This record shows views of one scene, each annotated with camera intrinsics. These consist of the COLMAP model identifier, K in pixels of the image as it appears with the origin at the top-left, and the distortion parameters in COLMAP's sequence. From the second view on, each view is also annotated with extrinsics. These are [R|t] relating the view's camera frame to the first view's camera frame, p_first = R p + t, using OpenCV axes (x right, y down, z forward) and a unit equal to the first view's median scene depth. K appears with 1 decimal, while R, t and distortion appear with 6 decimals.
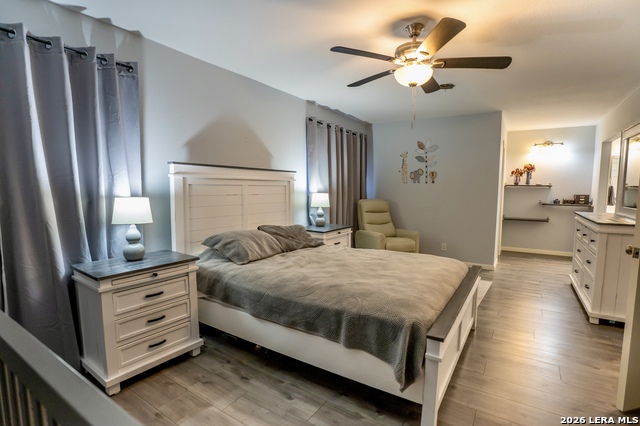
lens RADIAL K [[326.7, 0, 318.1], [0, 326.7, 210.0], [0, 0, 1]] dist [-0.044502, -0.000272]
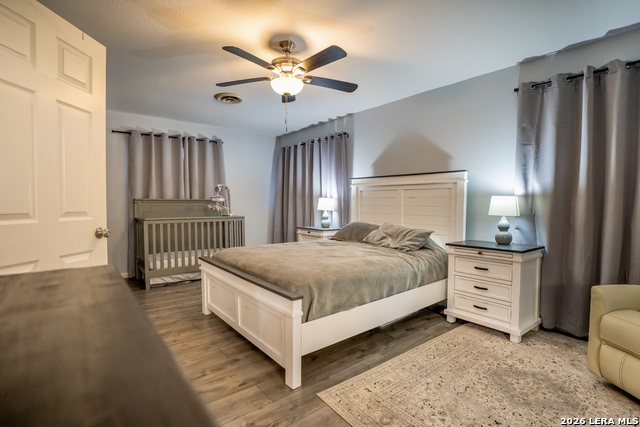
lens RADIAL K [[305.7, 0, 320.2], [0, 305.7, 215.5], [0, 0, 1]] dist [-0.002537, -0.000397]
pose [[-0.288320, 0.032992, -0.956966, 0.609508], [-0.072654, 0.995771, 0.056220, -0.014397], [0.954774, 0.085736, -0.284704, 0.671195]]
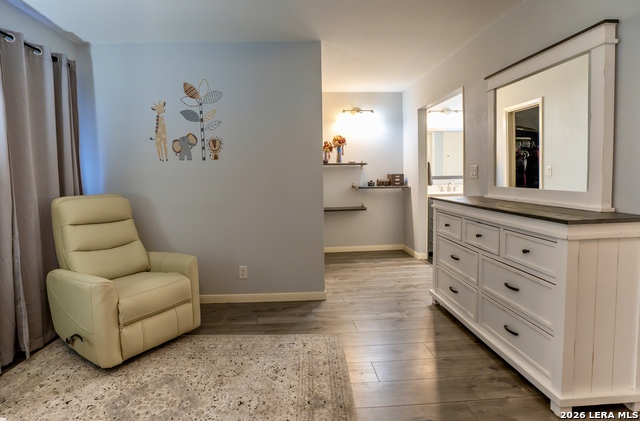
lens RADIAL K [[326.7, 0, 310.3], [0, 326.7, 190.4], [0, 0, 1]] dist [-0.044502, -0.000272]
pose [[0.799021, -0.051515, 0.599092, 0.144933], [0.067405, 0.997717, -0.004107, -0.016981], [-0.597513, 0.043663, 0.800670, 0.454702]]
